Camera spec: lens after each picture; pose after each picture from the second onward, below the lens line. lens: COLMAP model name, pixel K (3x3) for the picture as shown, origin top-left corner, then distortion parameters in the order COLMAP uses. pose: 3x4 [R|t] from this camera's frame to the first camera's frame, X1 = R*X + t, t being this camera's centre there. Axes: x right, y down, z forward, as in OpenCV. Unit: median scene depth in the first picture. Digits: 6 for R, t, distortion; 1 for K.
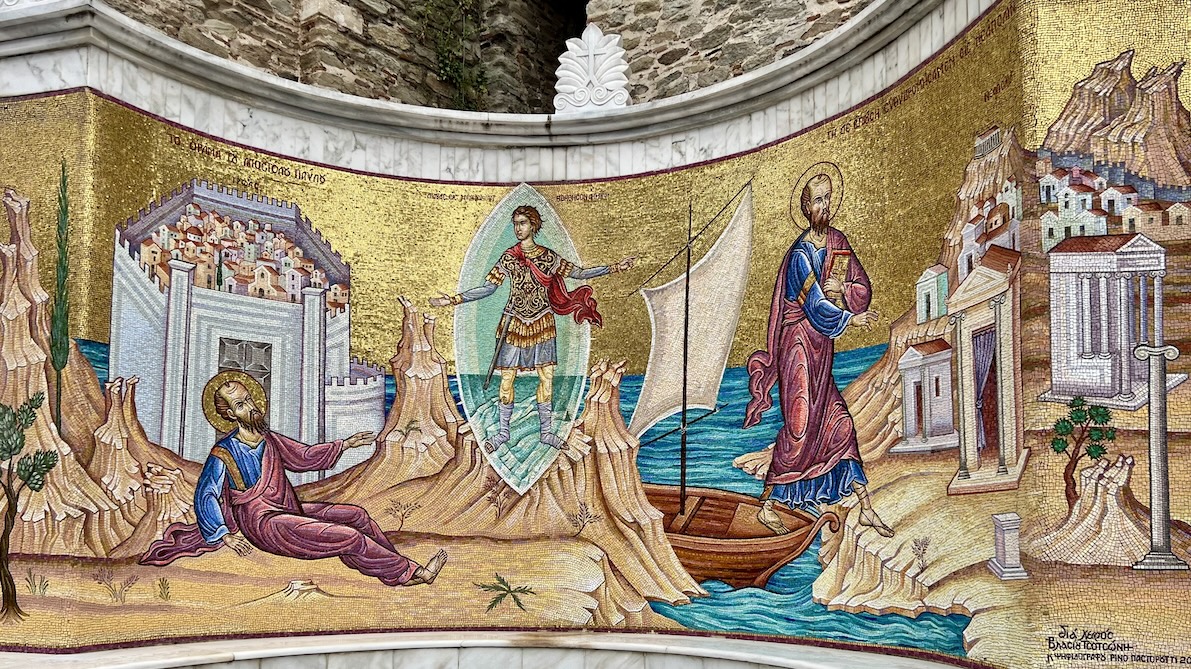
lens RADIAL K [[1029.4, 0, 602.4], [0, 1029.4, 479.4], [0, 0, 1]] dist [0.013335, -0.000894]
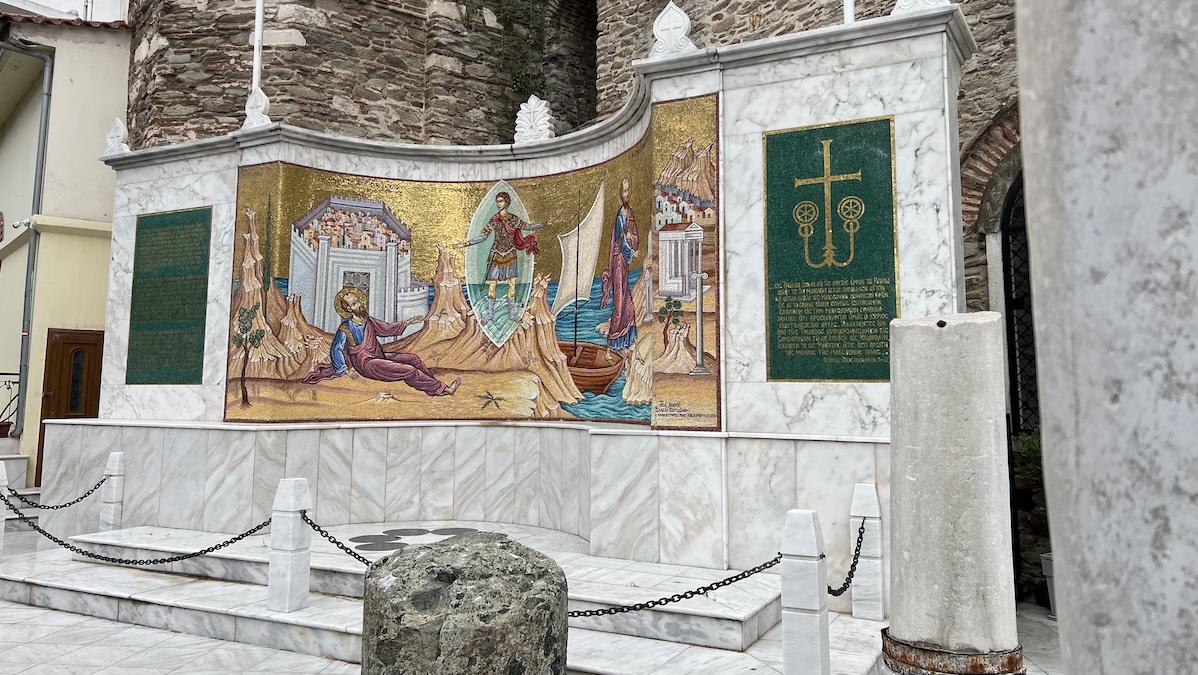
lens RADIAL K [[914.8, 0, 593.7], [0, 914.8, 292.9], [0, 0, 1]] dist [0.044007, -0.011869]
pose [[0.974357, -0.027561, -0.223314, 0.507951], [0.015770, 0.998394, -0.054411, 0.010337], [0.224455, 0.049494, 0.973227, -0.638721]]
